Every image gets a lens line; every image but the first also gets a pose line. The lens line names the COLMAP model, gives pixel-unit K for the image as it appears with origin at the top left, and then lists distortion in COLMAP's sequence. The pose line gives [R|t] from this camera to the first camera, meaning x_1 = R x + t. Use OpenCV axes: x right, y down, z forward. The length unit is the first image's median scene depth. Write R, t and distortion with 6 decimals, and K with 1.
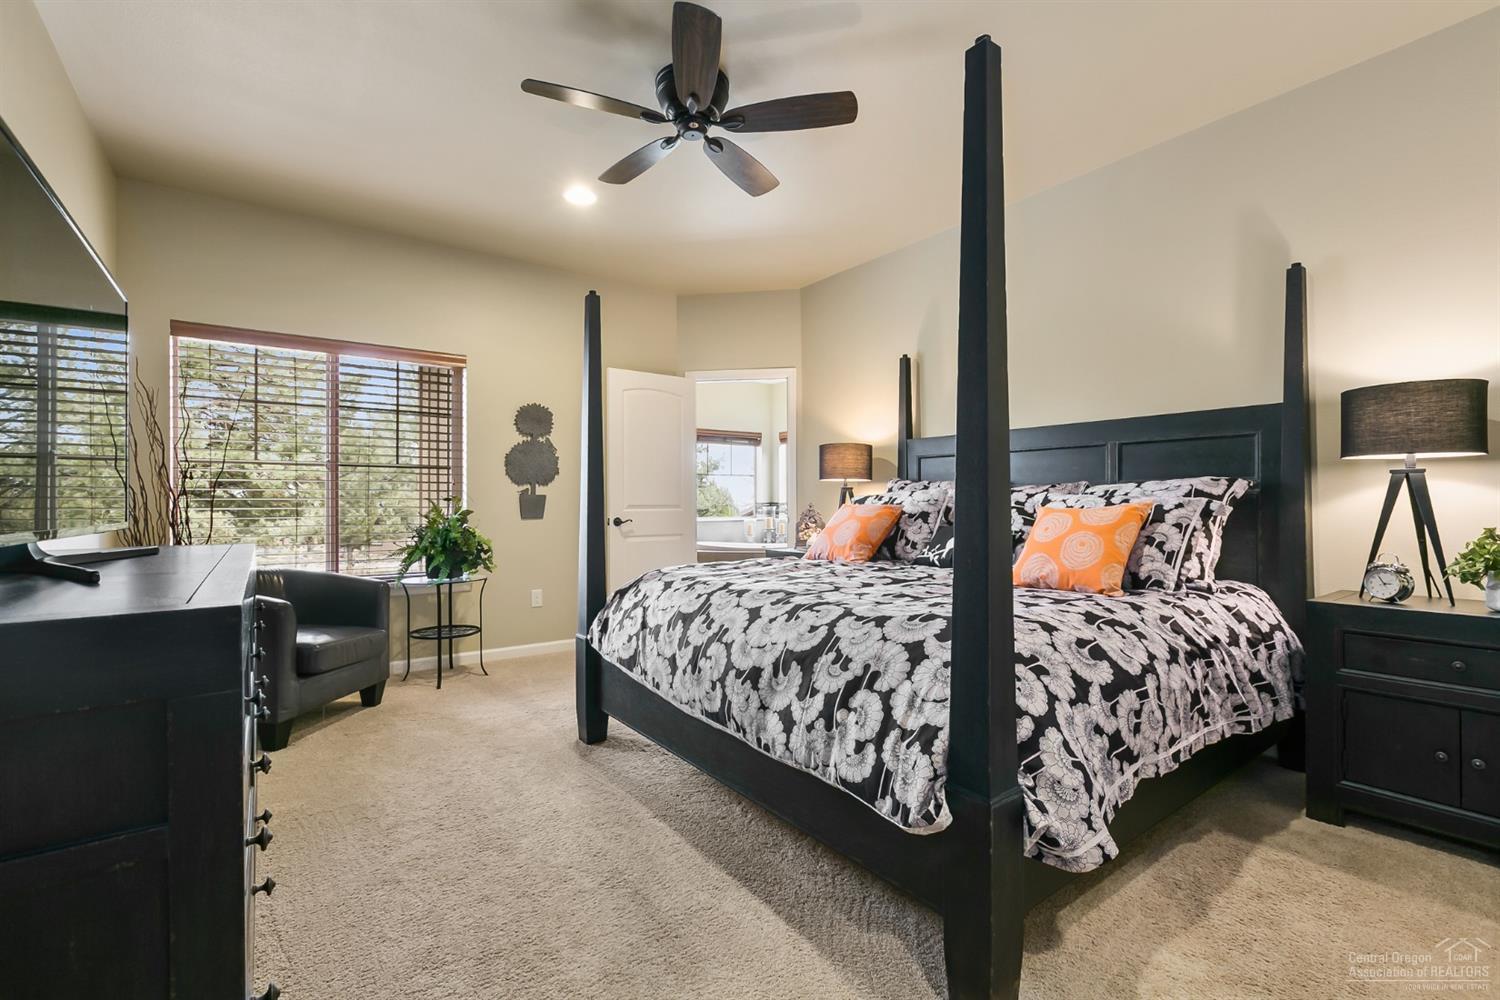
lens RADIAL K [[675.0, 0, 749.9], [0, 675.0, 504.6], [0, 0, 1]] dist [0.000940, 0.000047]
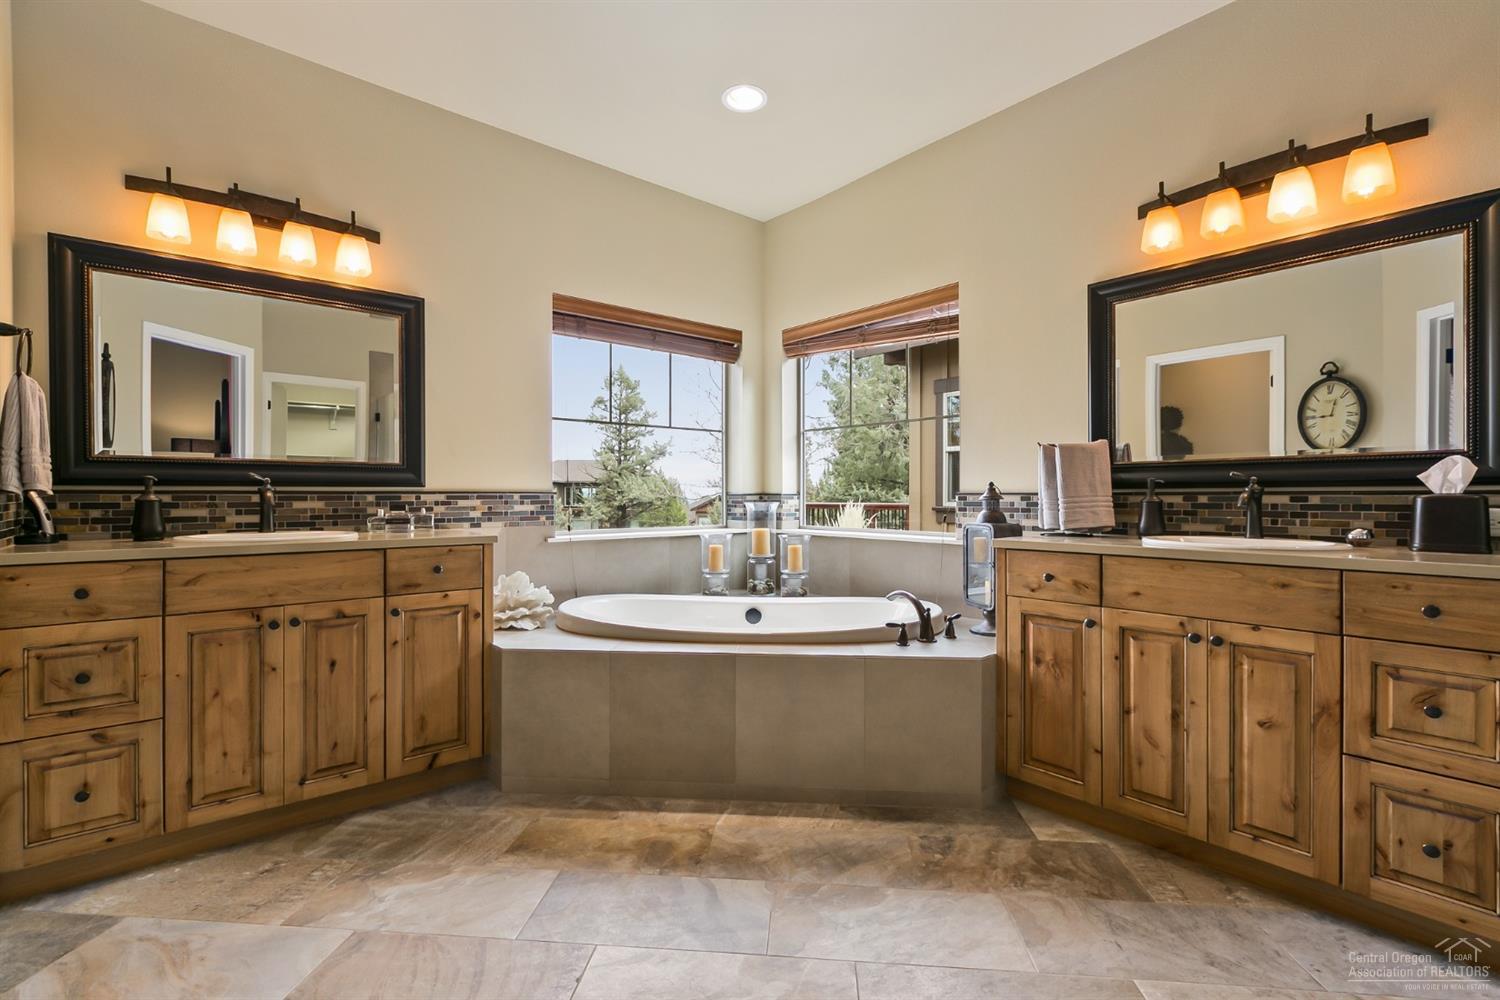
lens RADIAL K [[675.0, 0, 749.9], [0, 675.0, 504.6], [0, 0, 1]] dist [0.000940, 0.000047]
pose [[0.997370, 0.002332, 0.072435, -0.008611], [-0.003034, 0.999950, 0.009581, 0.000126], [-0.072409, -0.009775, 0.997327, 0.573651]]
